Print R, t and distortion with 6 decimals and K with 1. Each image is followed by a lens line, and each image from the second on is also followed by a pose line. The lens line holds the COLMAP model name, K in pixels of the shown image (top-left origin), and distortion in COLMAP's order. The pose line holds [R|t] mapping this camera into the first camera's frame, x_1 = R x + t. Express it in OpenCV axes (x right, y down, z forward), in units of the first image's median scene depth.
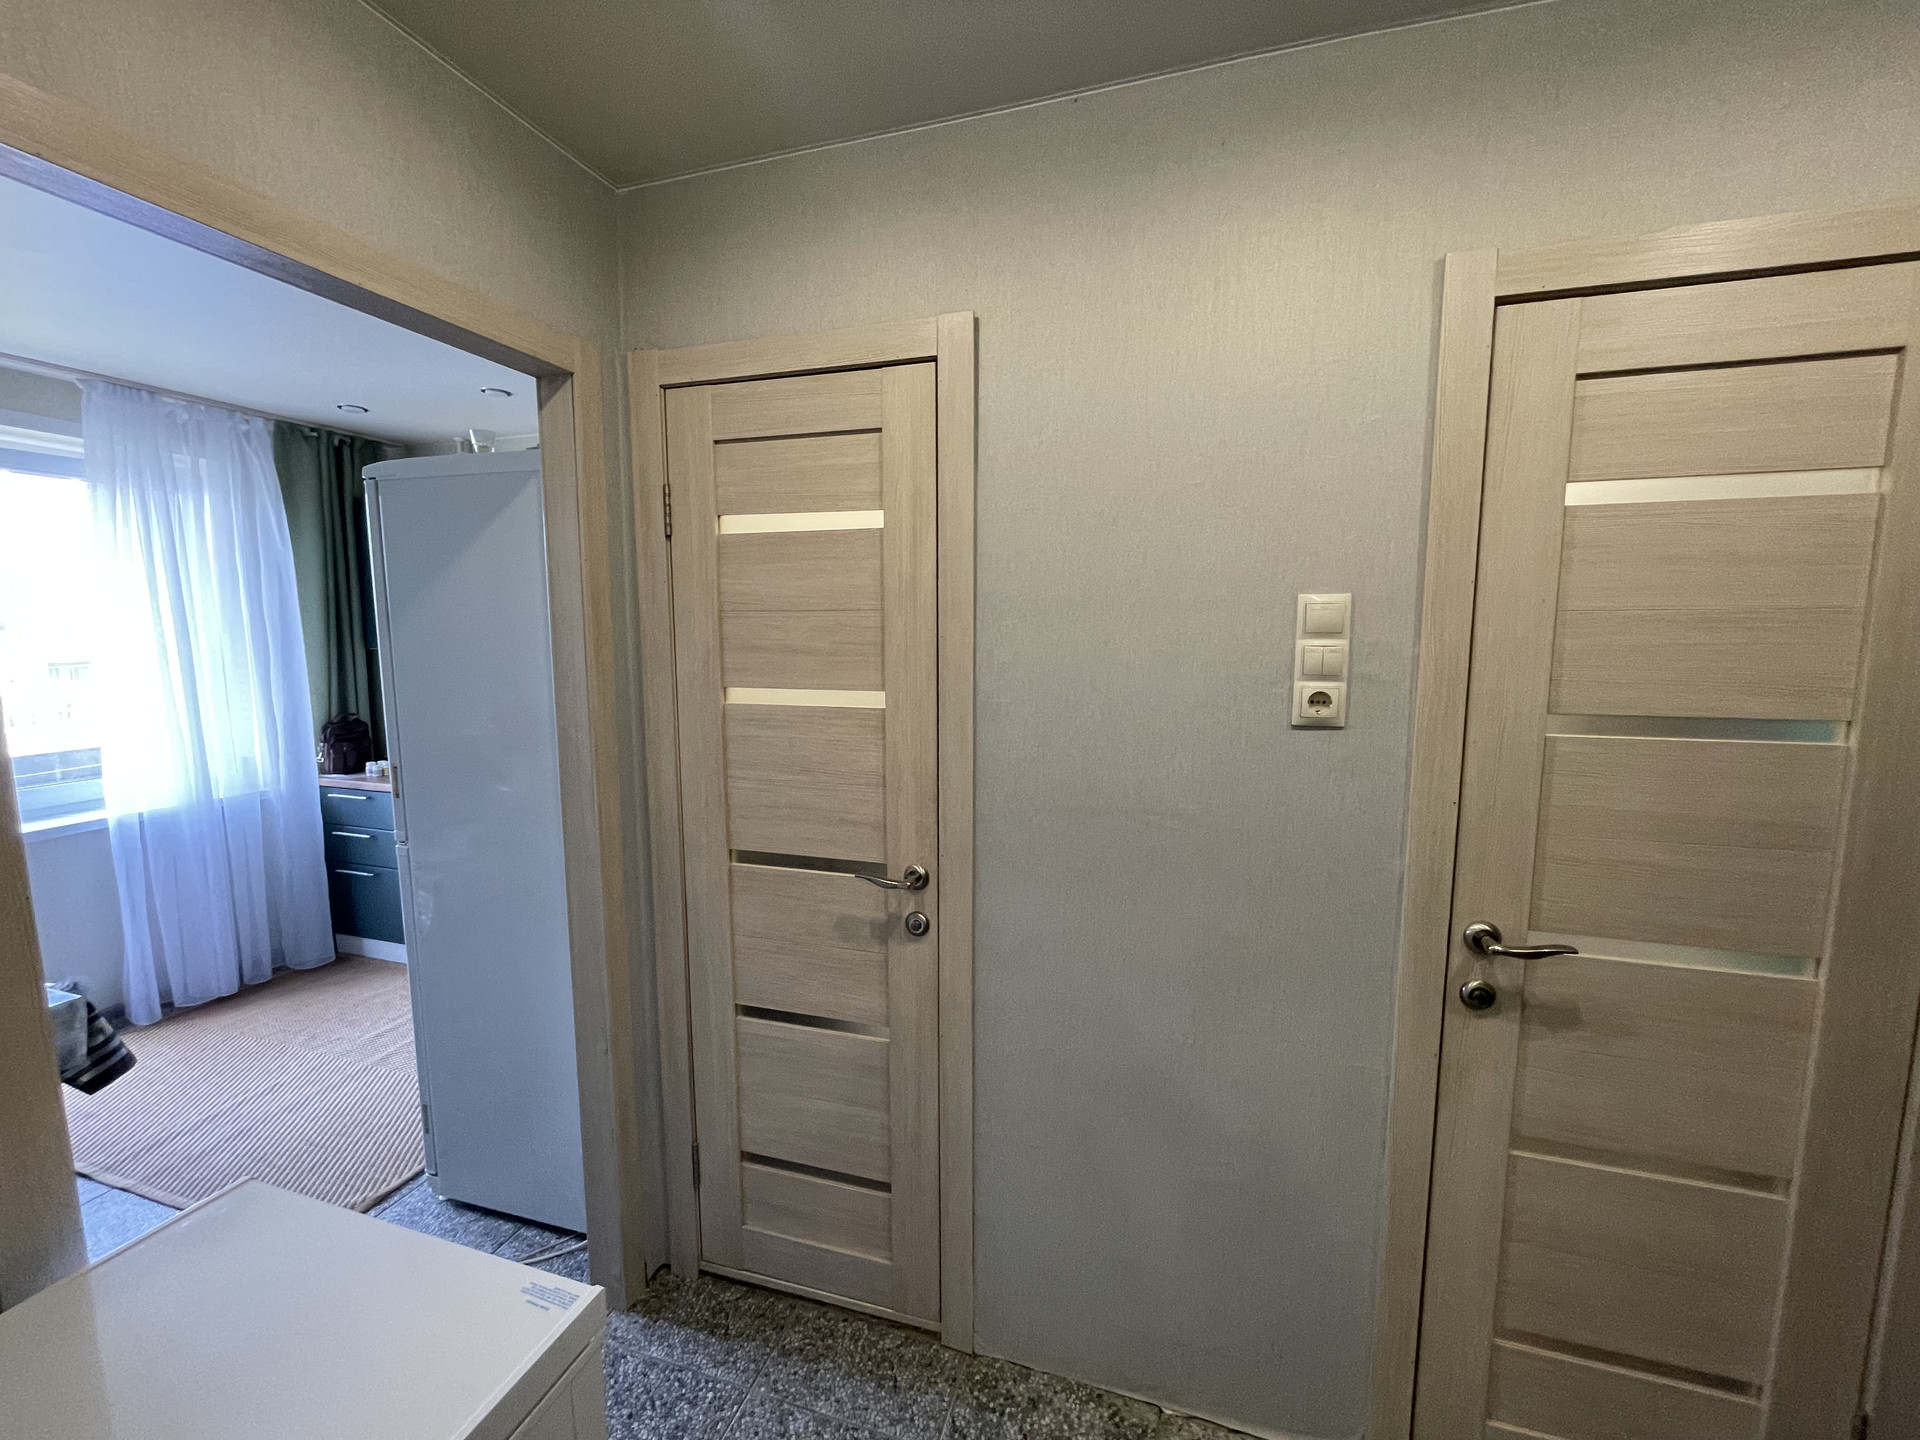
lens RADIAL K [[775.3, 0, 960.0], [0, 775.3, 720.0], [0, 0, 1]] dist [-0.003116, 0.000001]
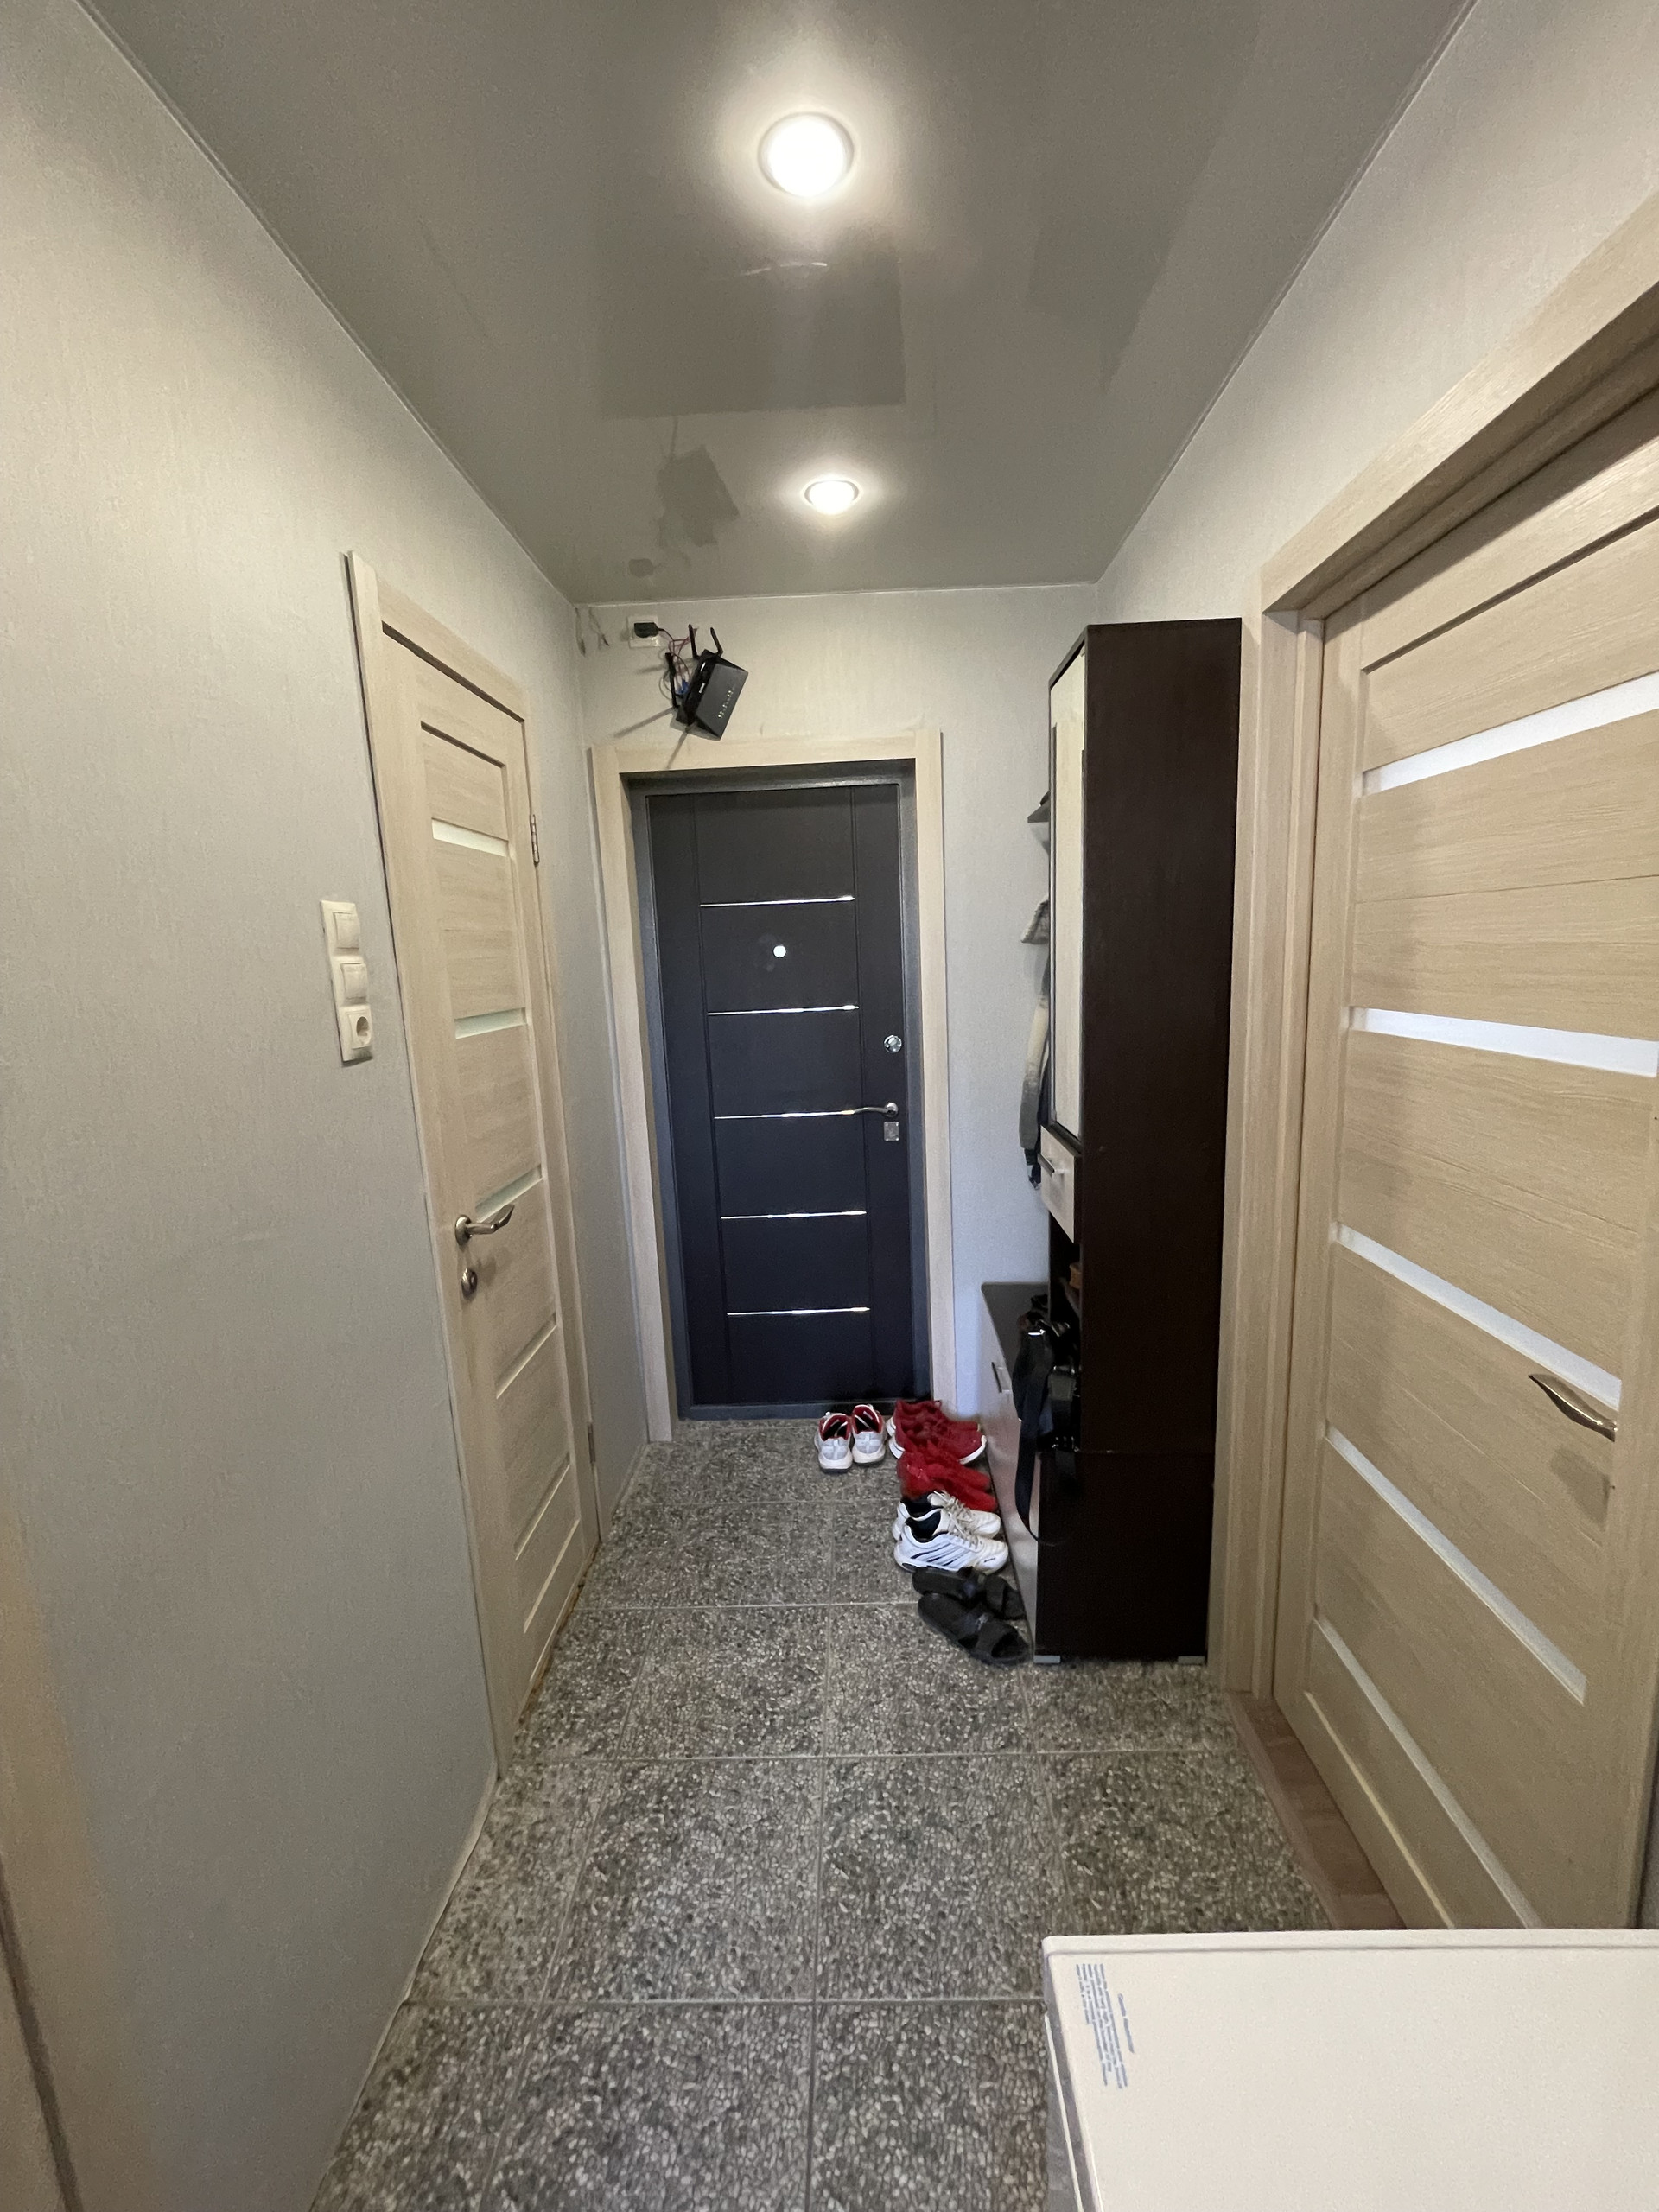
lens RADIAL K [[893.2, 0, 829.5], [0, 893.2, 1106.0], [0, 0, 1]] dist [-0.003116, 0.000001]
pose [[-0.269652, -0.149124, 0.951341, -0.628185], [0.154256, 0.968489, 0.195535, -0.054092], [-0.950522, 0.199476, -0.238152, 0.757038]]
